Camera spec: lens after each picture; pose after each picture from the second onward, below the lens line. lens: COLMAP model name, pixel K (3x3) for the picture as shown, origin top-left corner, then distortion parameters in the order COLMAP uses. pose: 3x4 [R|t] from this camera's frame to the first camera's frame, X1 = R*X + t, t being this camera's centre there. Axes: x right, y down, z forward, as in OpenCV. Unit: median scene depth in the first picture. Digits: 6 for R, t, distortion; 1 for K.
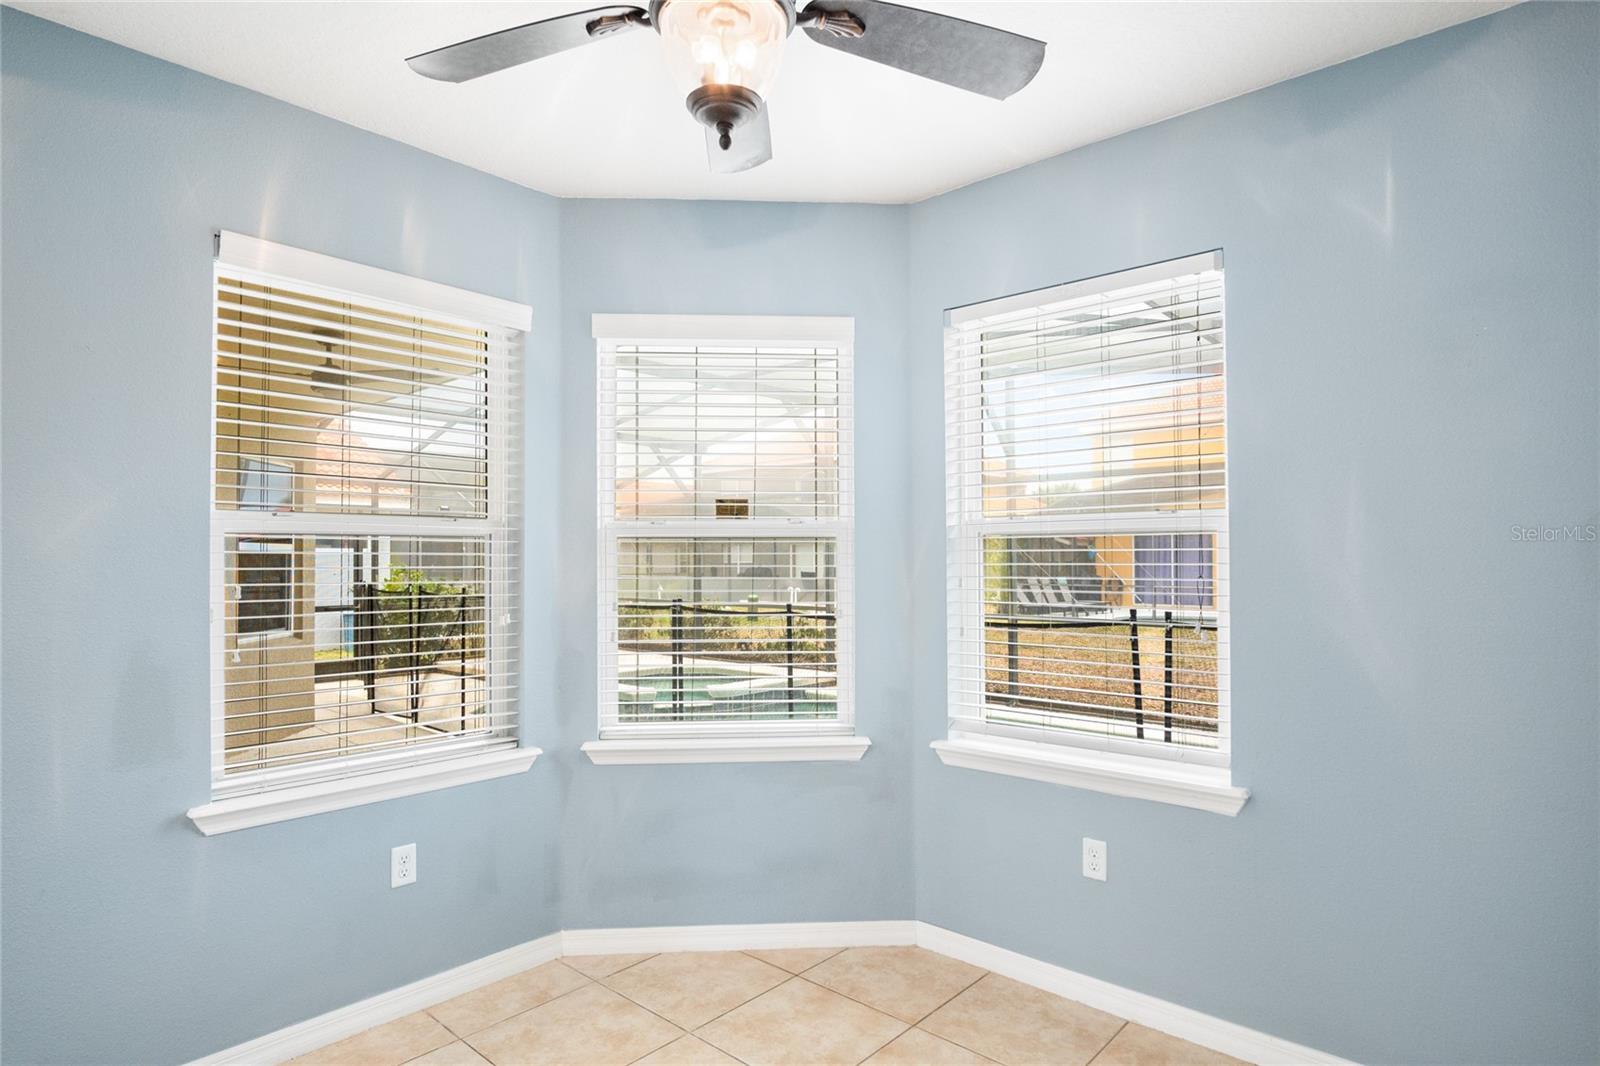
lens RADIAL K [[863.3, 0, 787.6], [0, 863.3, 541.7], [0, 0, 1]] dist [-0.026196, 0.001315]
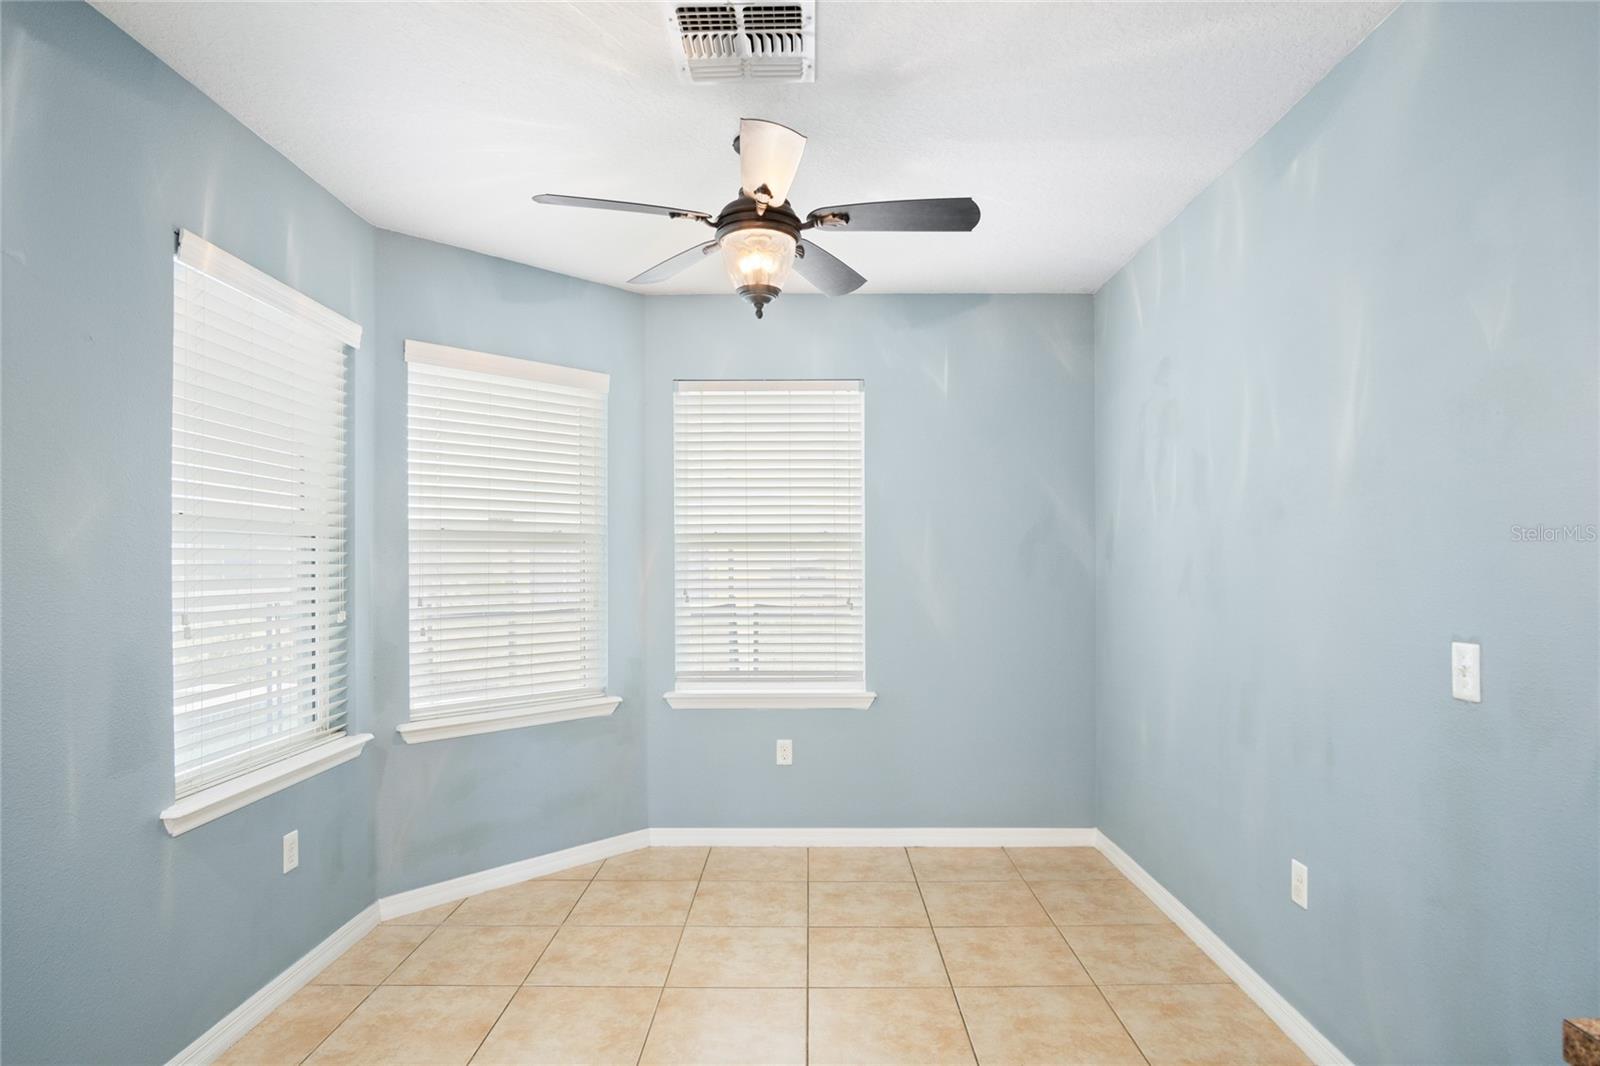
lens RADIAL K [[863.3, 0, 804.4], [0, 863.3, 545.9], [0, 0, 1]] dist [-0.026196, 0.001315]
pose [[0.745324, 0.012194, 0.666591, -0.638140], [-0.013742, 0.999901, -0.002926, -0.002030], [-0.666561, -0.006979, 0.745418, -0.186290]]
